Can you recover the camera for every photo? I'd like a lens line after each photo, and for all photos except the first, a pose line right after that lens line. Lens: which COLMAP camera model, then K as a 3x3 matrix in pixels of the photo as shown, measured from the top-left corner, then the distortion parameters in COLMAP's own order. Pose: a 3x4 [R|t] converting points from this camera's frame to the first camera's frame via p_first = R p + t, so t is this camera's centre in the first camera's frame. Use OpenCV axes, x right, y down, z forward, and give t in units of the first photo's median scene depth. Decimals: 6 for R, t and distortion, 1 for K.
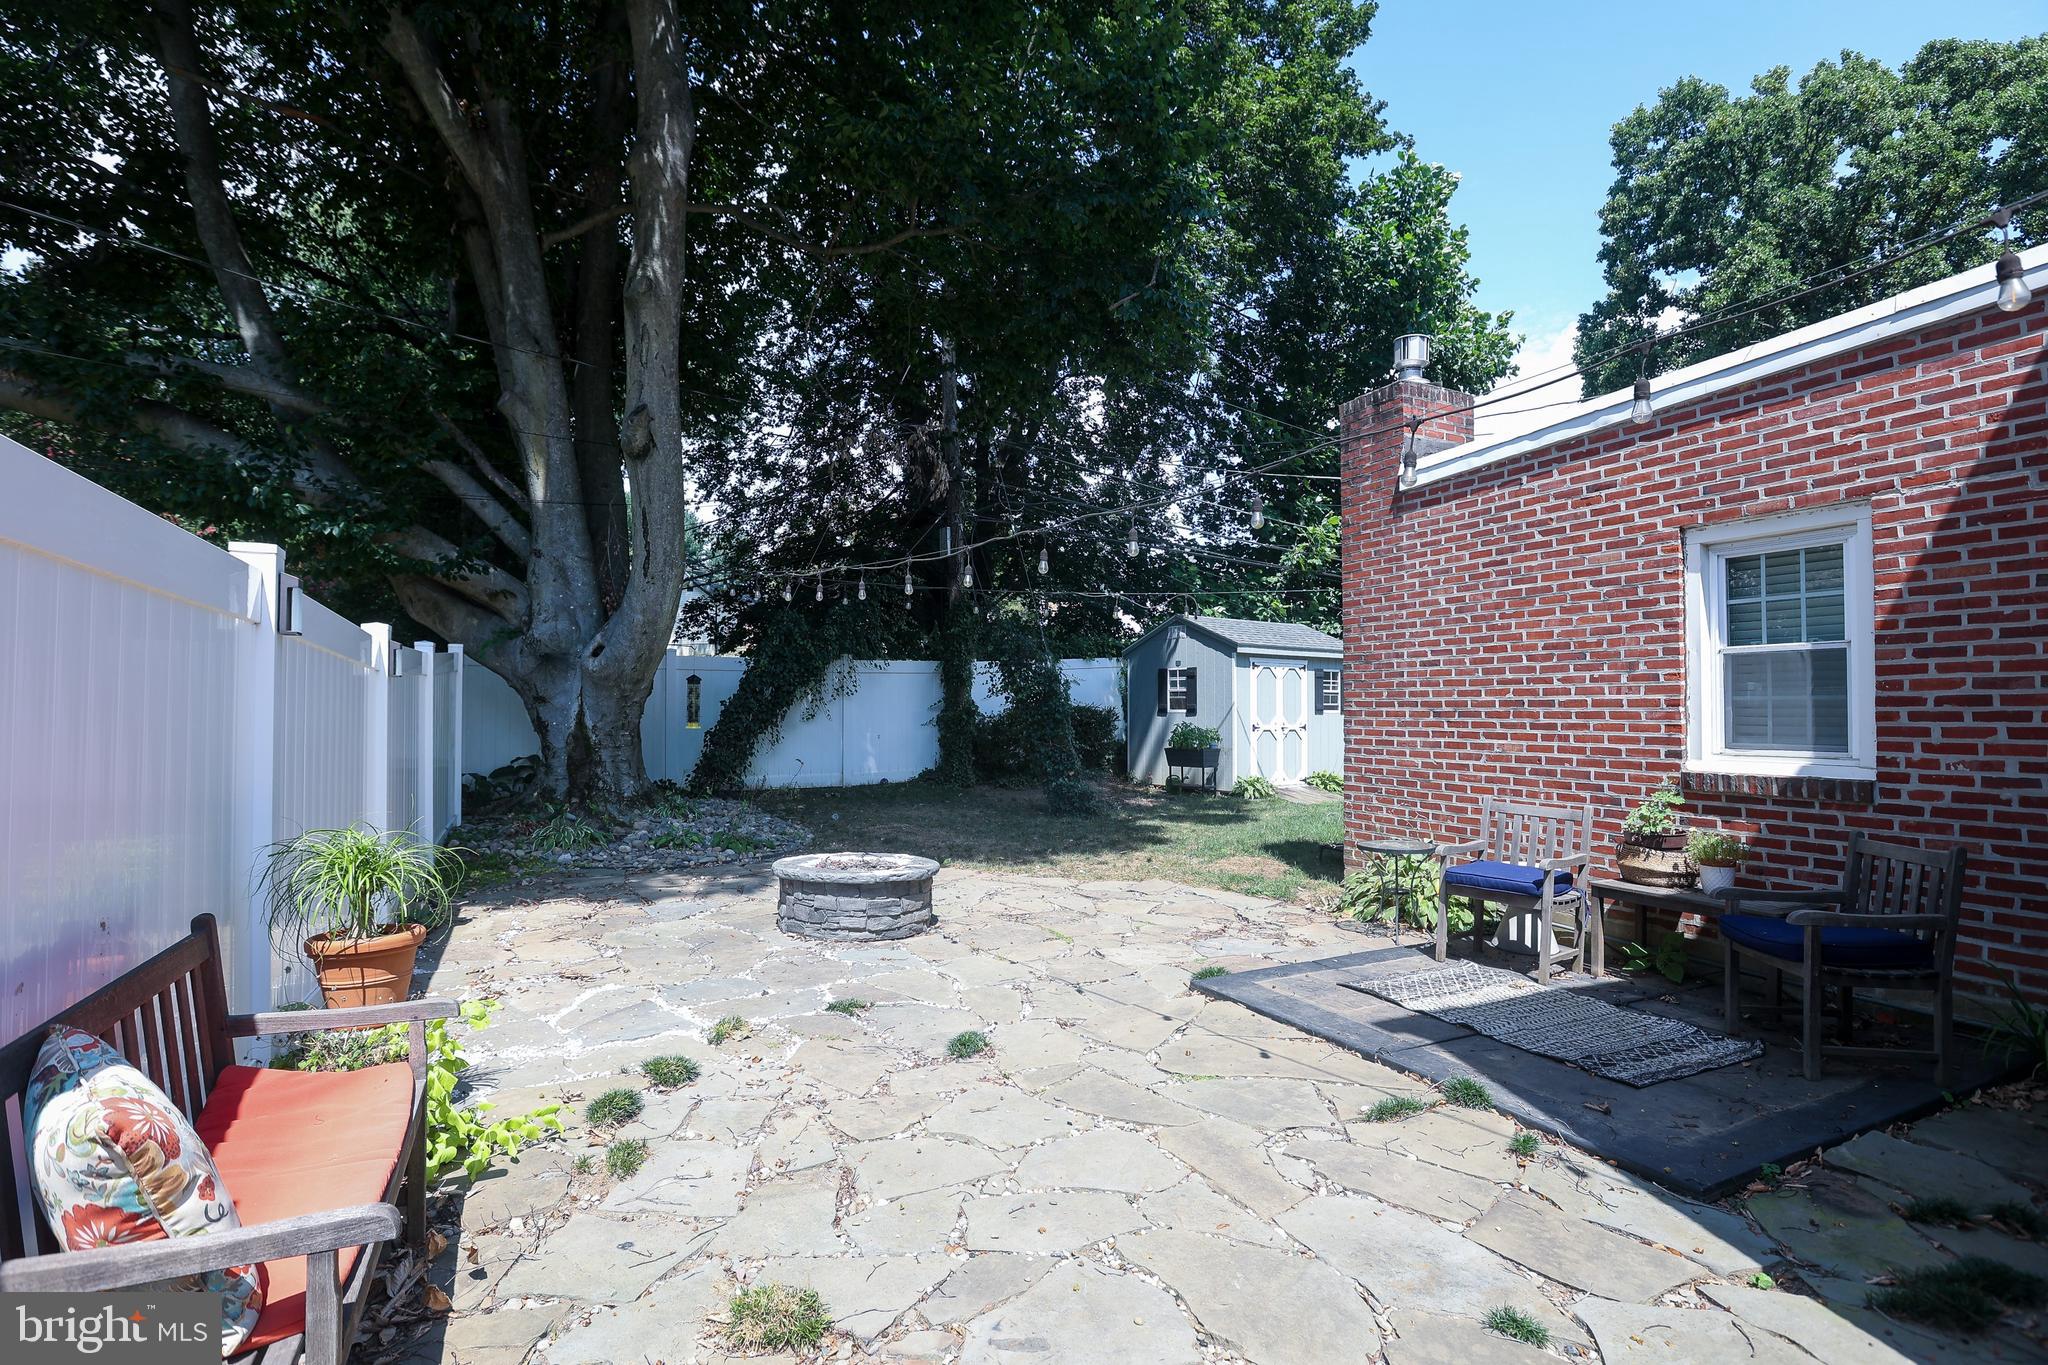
lens RADIAL K [[970.8, 0, 1014.9], [0, 970.8, 694.4], [0, 0, 1]] dist [-0.053173, 0.016550]
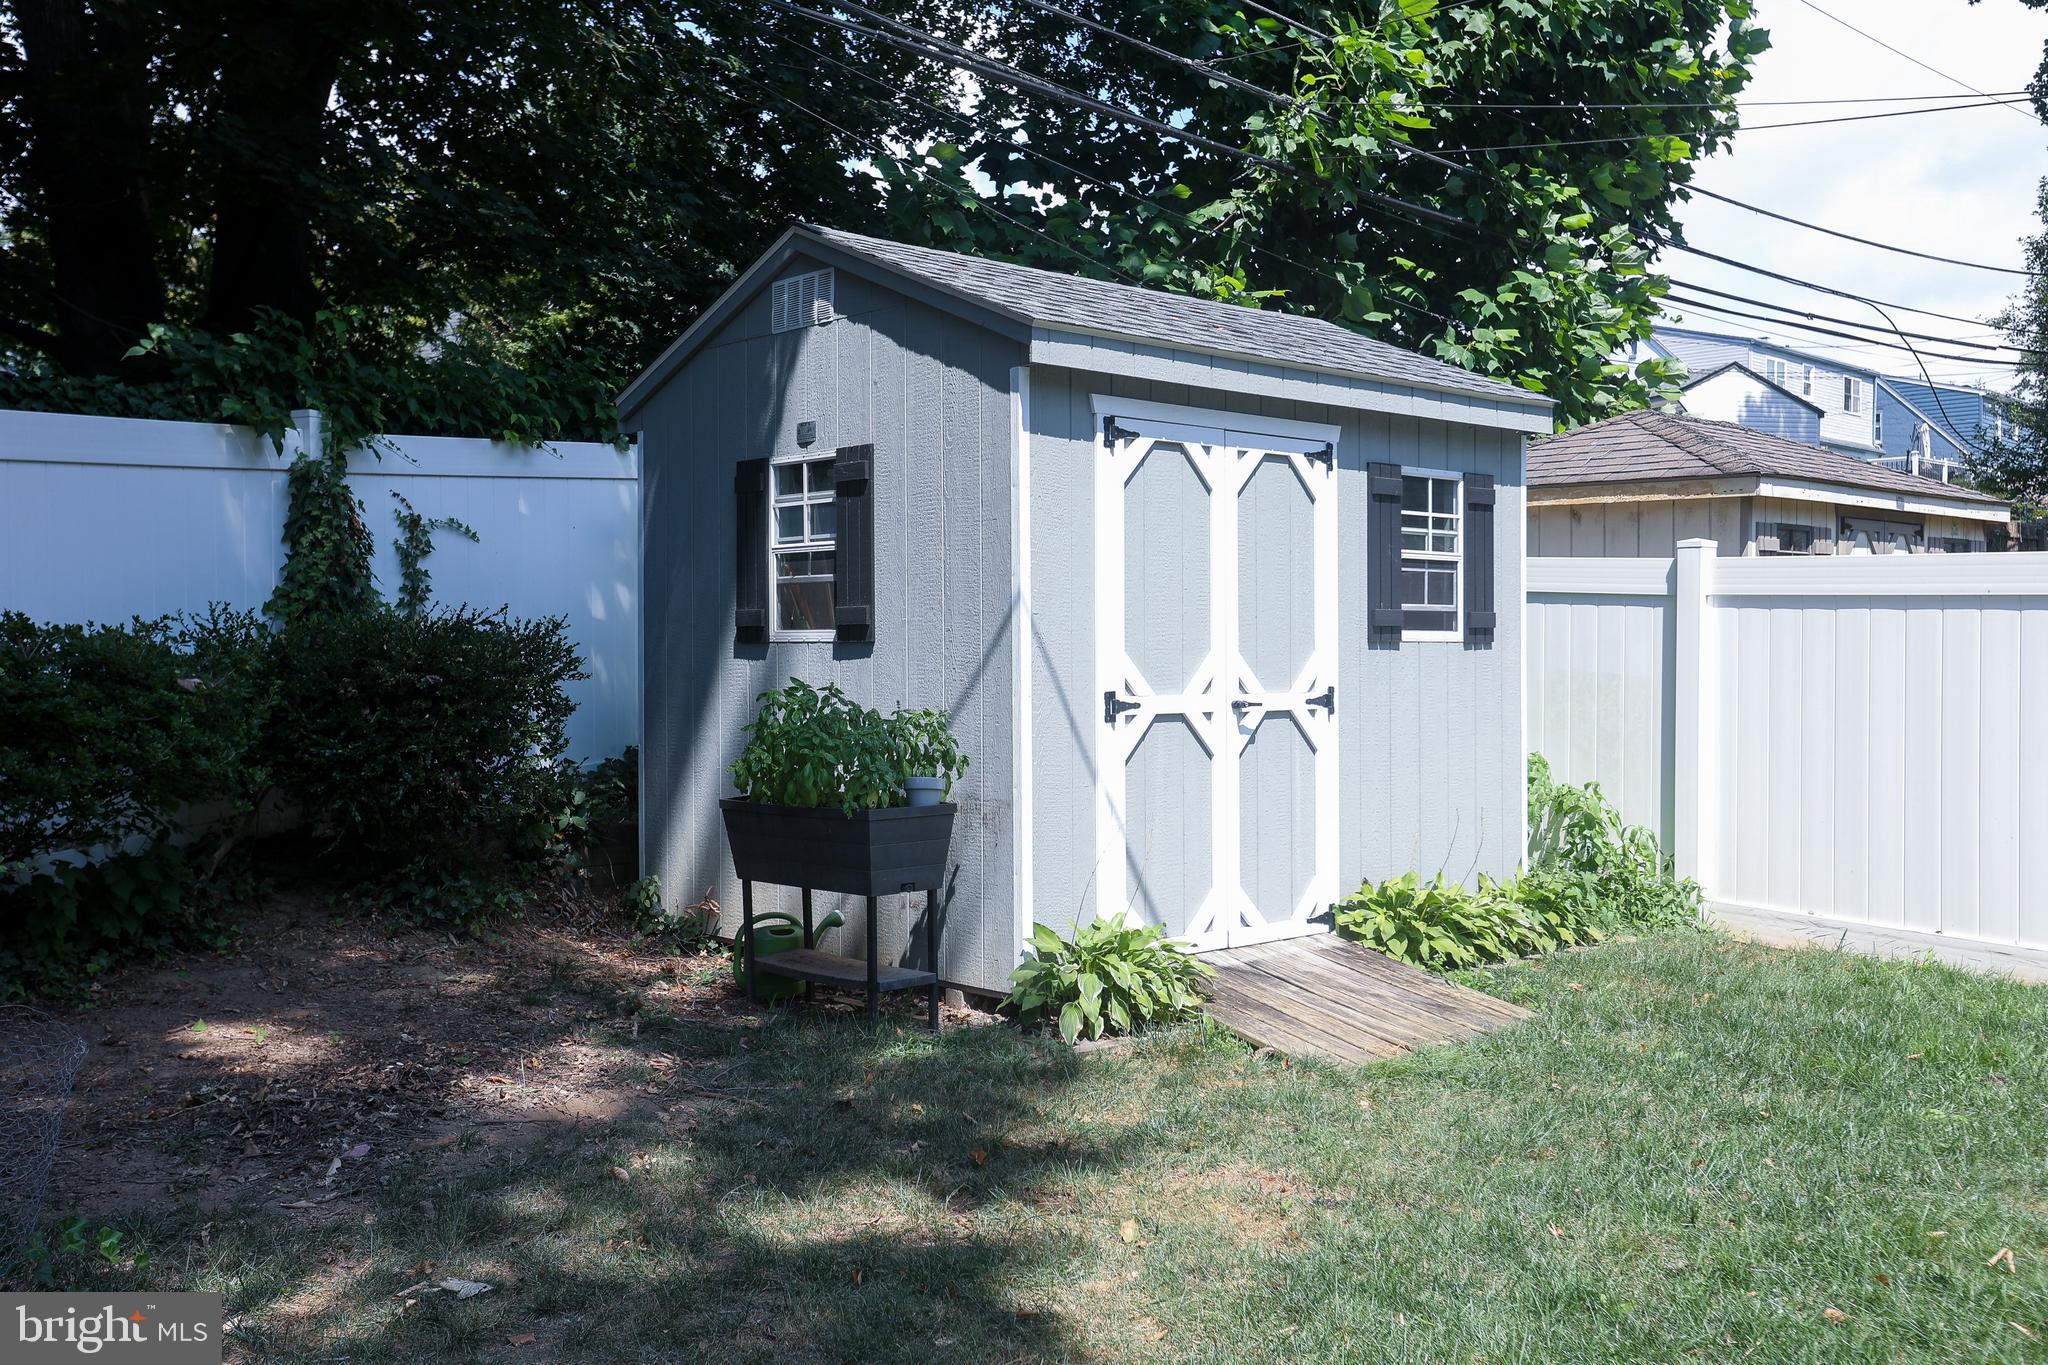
lens RADIAL K [[1964.3, 0, 1027.5], [0, 1964.3, 678.9], [0, 0, 1]] dist [0.007050, 0.000000]
pose [[0.989095, -0.007758, 0.147075, 0.153021], [0.002906, 0.999445, 0.033174, 0.012175], [-0.147250, -0.032385, 0.988569, 0.524532]]
